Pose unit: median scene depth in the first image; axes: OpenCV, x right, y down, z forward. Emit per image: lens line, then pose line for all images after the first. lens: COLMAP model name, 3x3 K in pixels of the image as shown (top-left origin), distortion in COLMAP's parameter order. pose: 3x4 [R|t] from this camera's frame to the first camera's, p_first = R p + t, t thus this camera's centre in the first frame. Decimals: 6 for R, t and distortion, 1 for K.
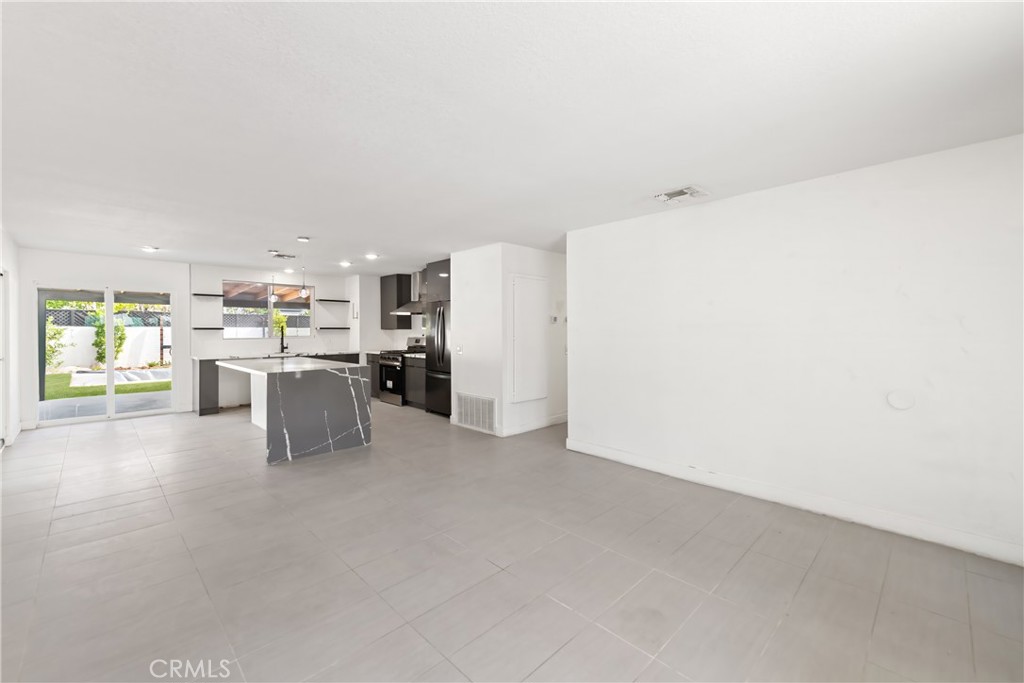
lens RADIAL K [[422.1, 0, 518.6], [0, 422.1, 335.0], [0, 0, 1]] dist [0.011549, 0.000343]
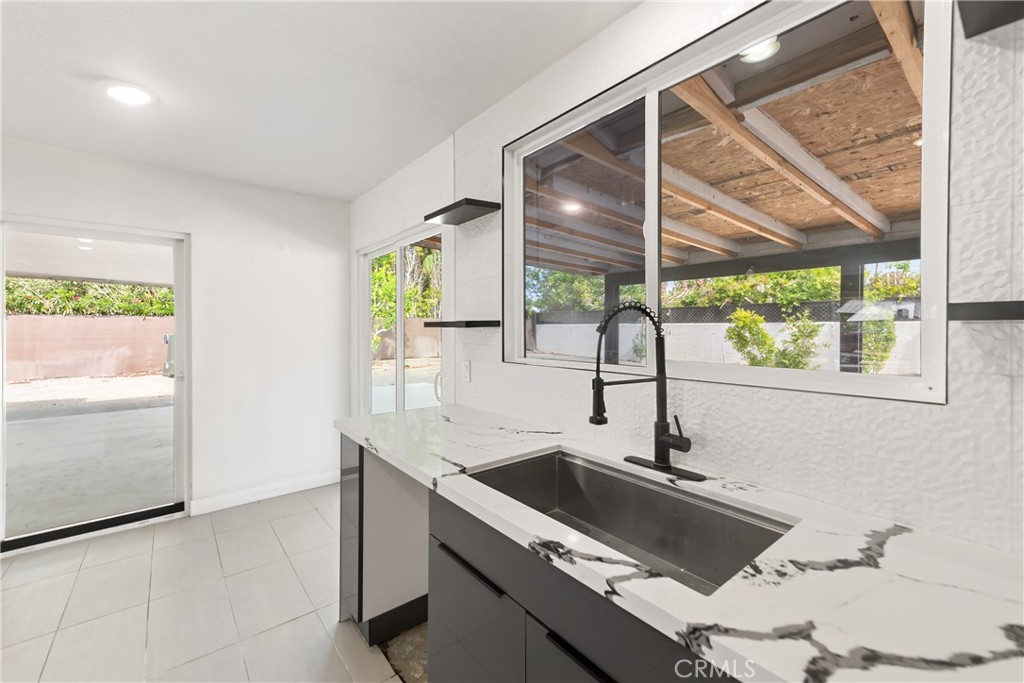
lens RADIAL K [[422.1, 0, 519.6], [0, 422.1, 325.3], [0, 0, 1]] dist [0.011549, 0.000343]
pose [[-0.115462, -0.002557, -0.993309, -0.383219], [-0.011084, 0.999938, -0.001285, -0.012411], [0.993250, 0.010861, -0.115483, 0.948145]]
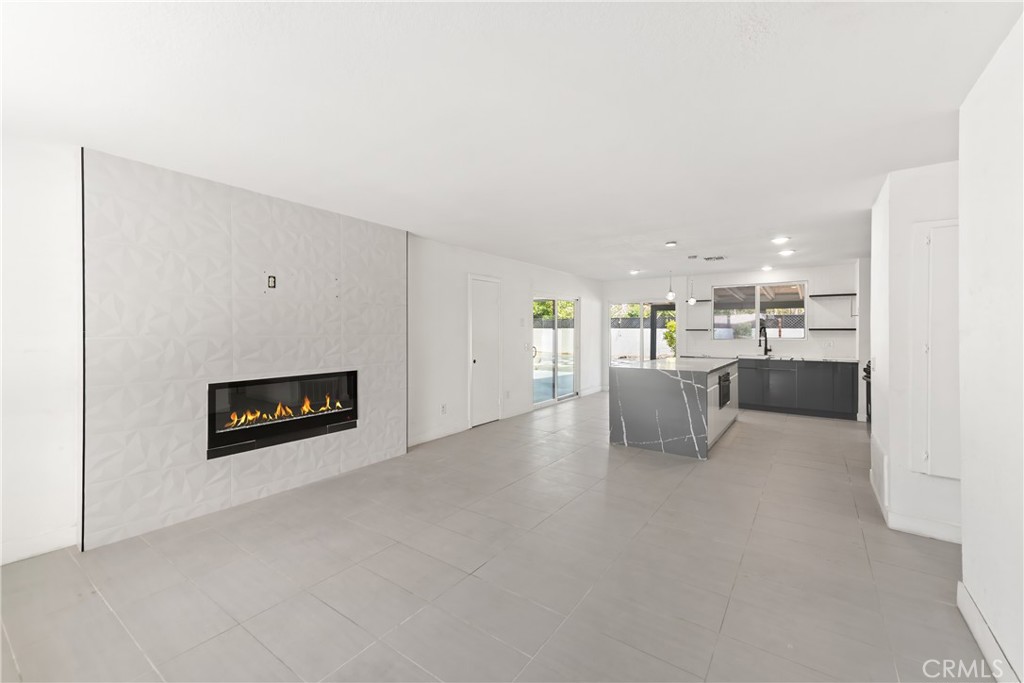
lens RADIAL K [[422.1, 0, 509.6], [0, 422.1, 325.8], [0, 0, 1]] dist [0.011549, 0.000343]
pose [[0.136825, -0.010508, -0.990540, 0.299160], [-0.014858, 0.999809, -0.012659, -0.003545], [0.990484, 0.016449, 0.136643, 0.296985]]
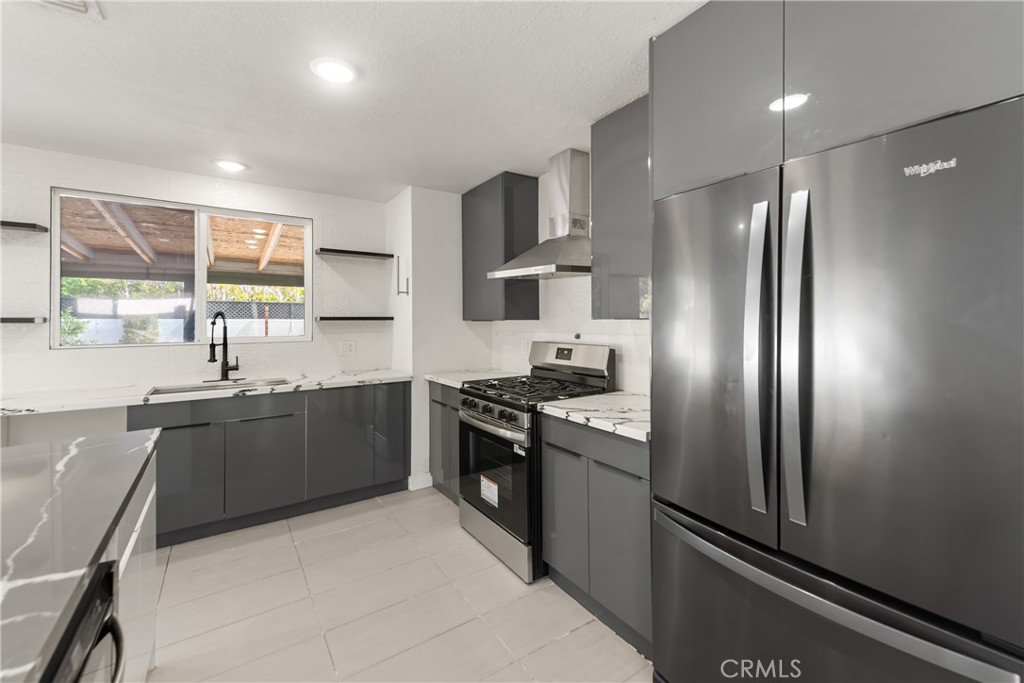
lens RADIAL K [[422.1, 0, 506.8], [0, 422.1, 322.3], [0, 0, 1]] dist [0.011549, 0.000343]
pose [[0.977454, -0.003785, -0.211115, -0.213874], [0.001638, 0.999945, -0.010347, -0.007883], [0.211143, 0.009768, 0.977406, 0.658477]]
